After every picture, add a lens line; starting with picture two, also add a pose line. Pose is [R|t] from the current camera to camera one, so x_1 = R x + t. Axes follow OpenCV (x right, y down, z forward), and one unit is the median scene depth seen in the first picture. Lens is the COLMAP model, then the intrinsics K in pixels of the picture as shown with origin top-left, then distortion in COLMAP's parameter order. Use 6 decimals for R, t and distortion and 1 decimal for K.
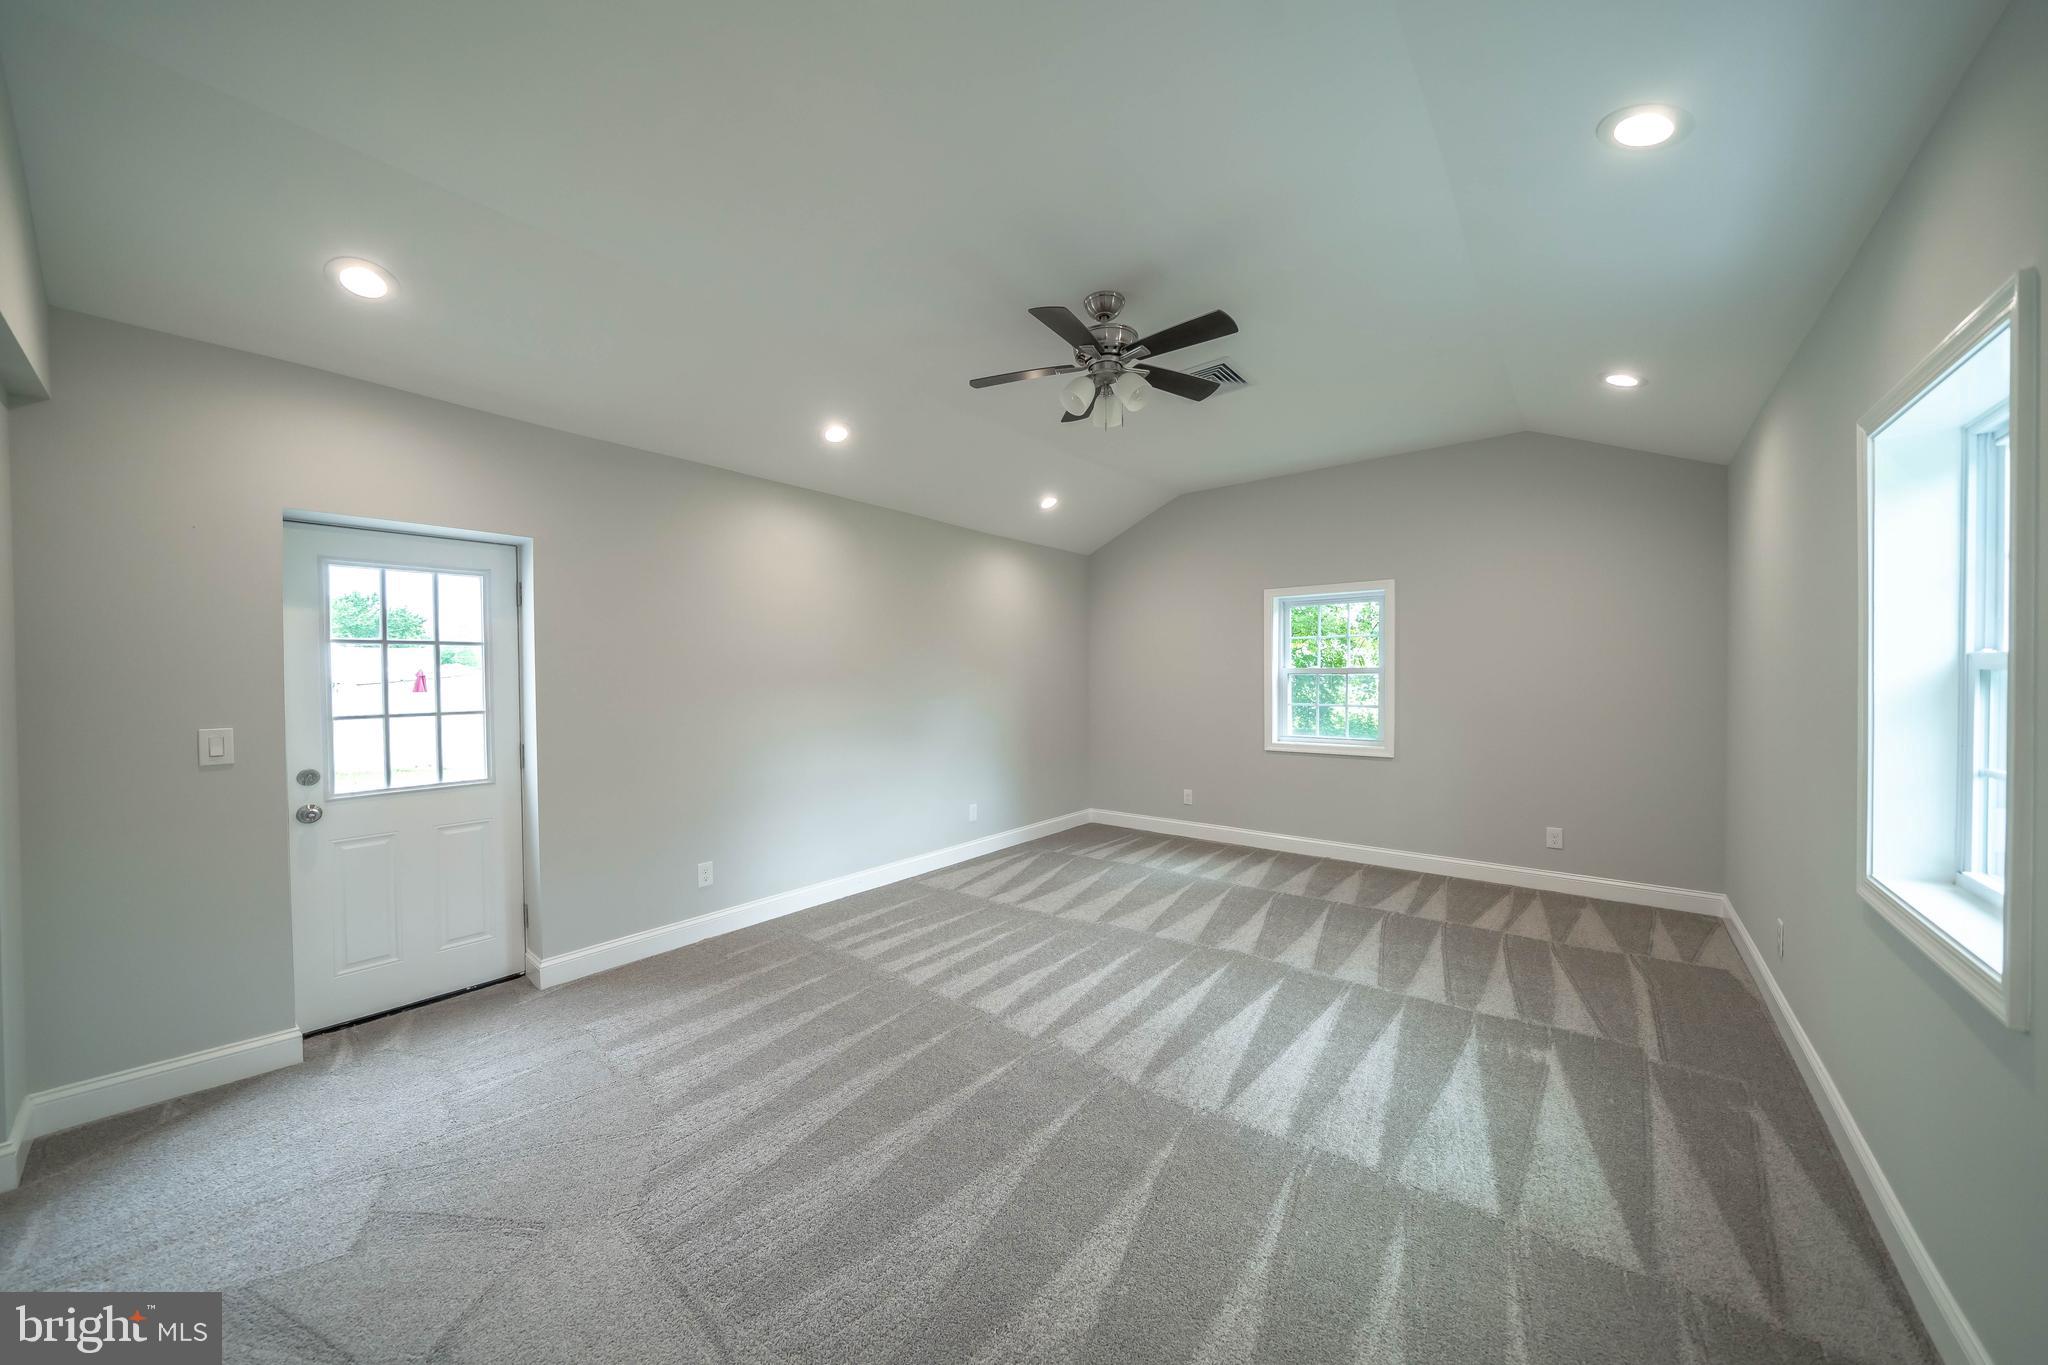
lens RADIAL K [[702.8, 0, 1020.4], [0, 702.8, 677.3], [0, 0, 1]] dist [-0.002037, 0.000015]
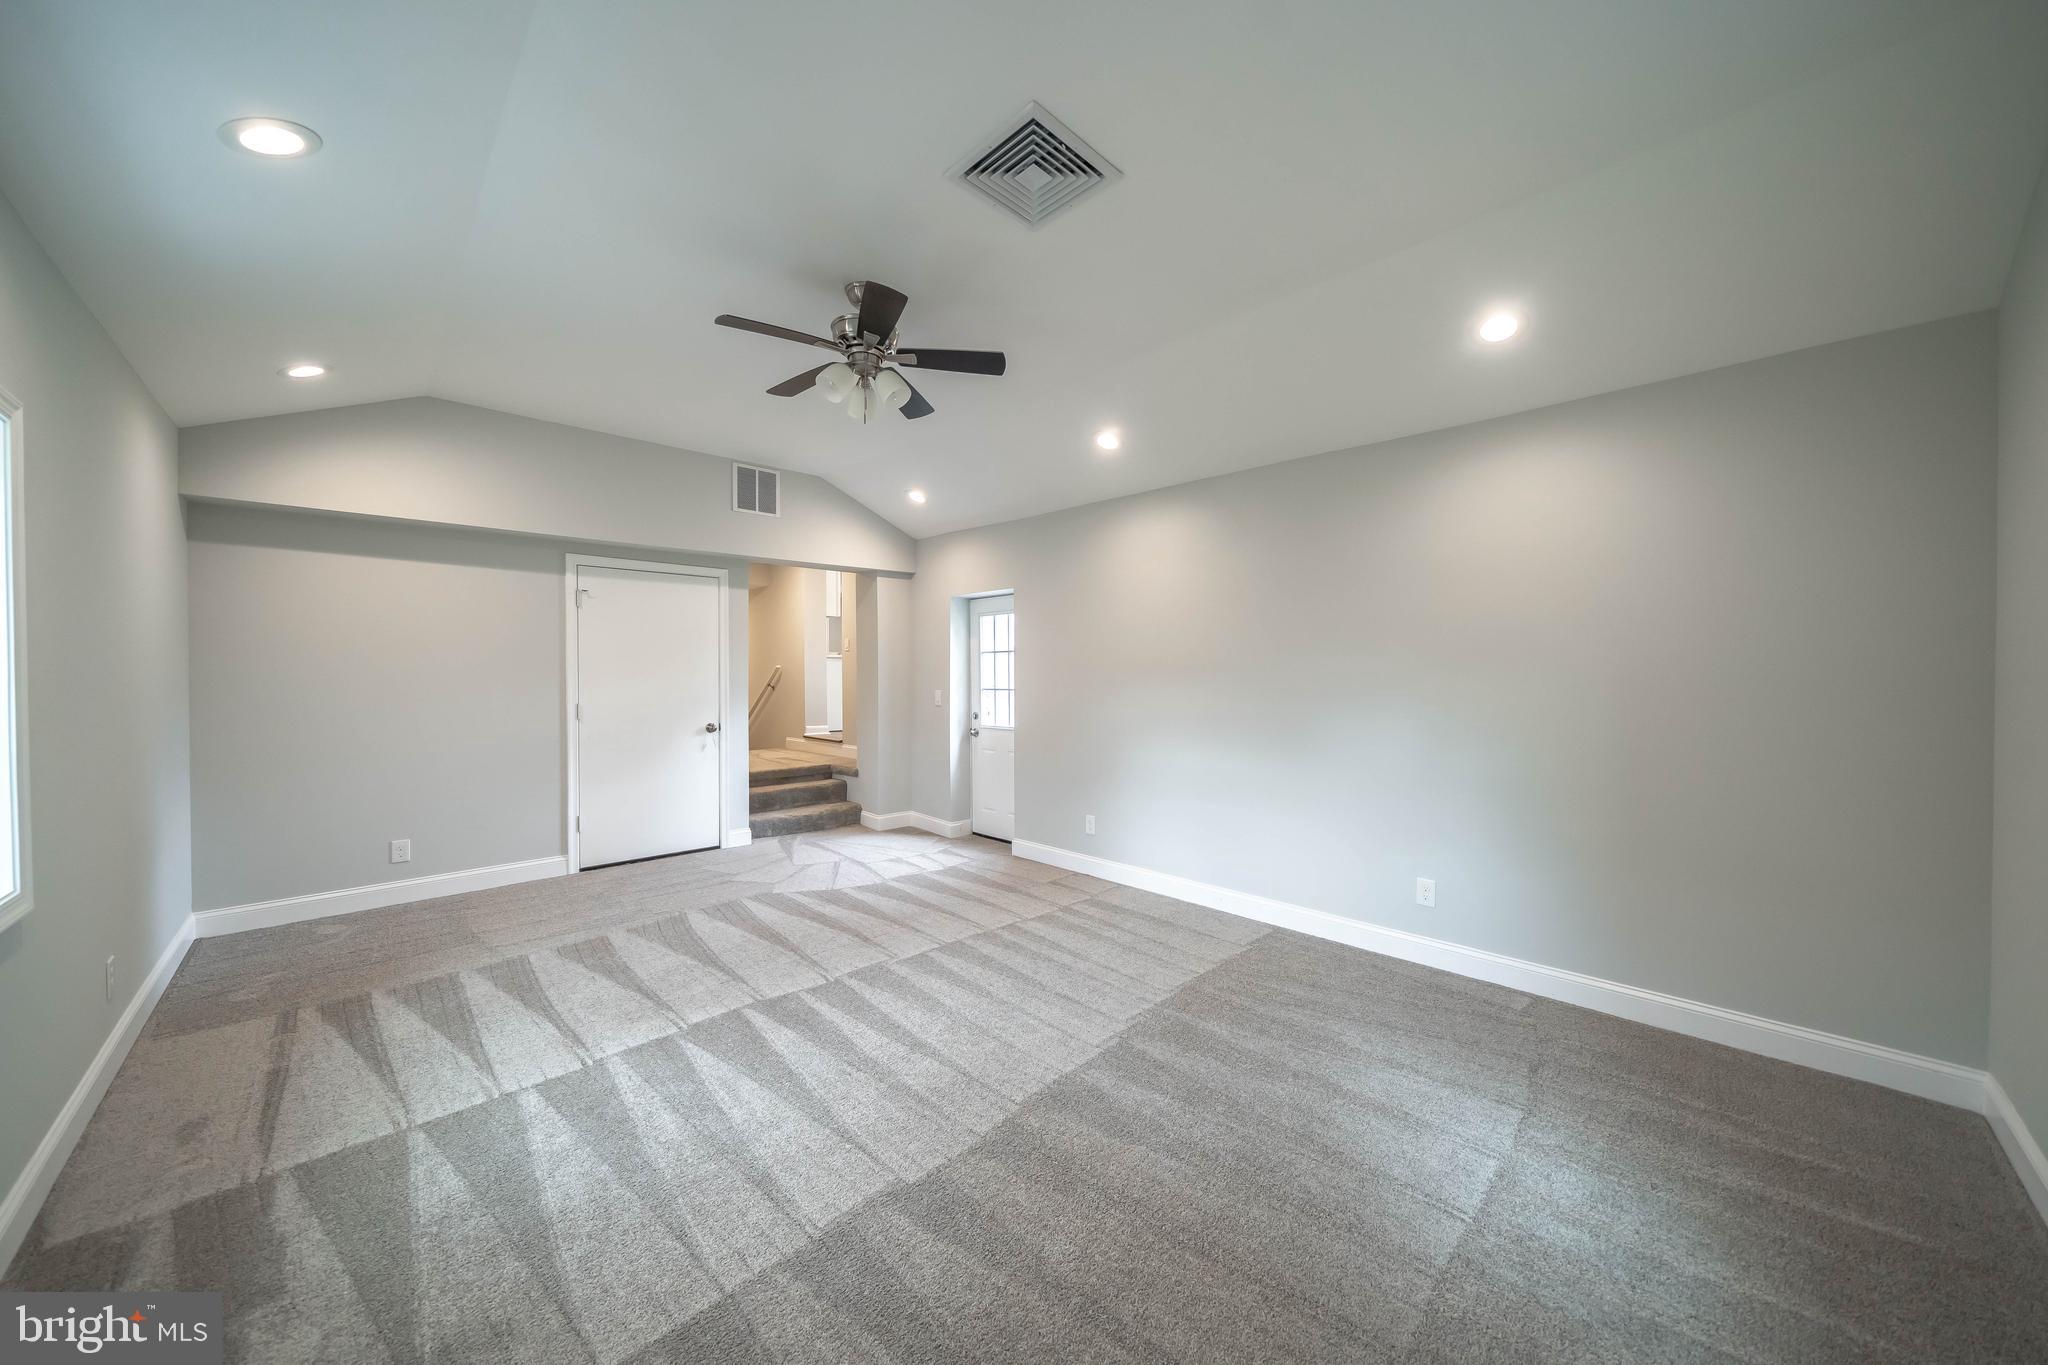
lens RADIAL K [[702.8, 0, 1024.8], [0, 702.8, 676.9], [0, 0, 1]] dist [-0.002037, 0.000015]
pose [[-0.111517, 0.008454, -0.993727, 0.855755], [-0.008020, 0.999924, 0.009406, -0.000119], [0.993730, 0.009018, -0.111441, 1.045021]]
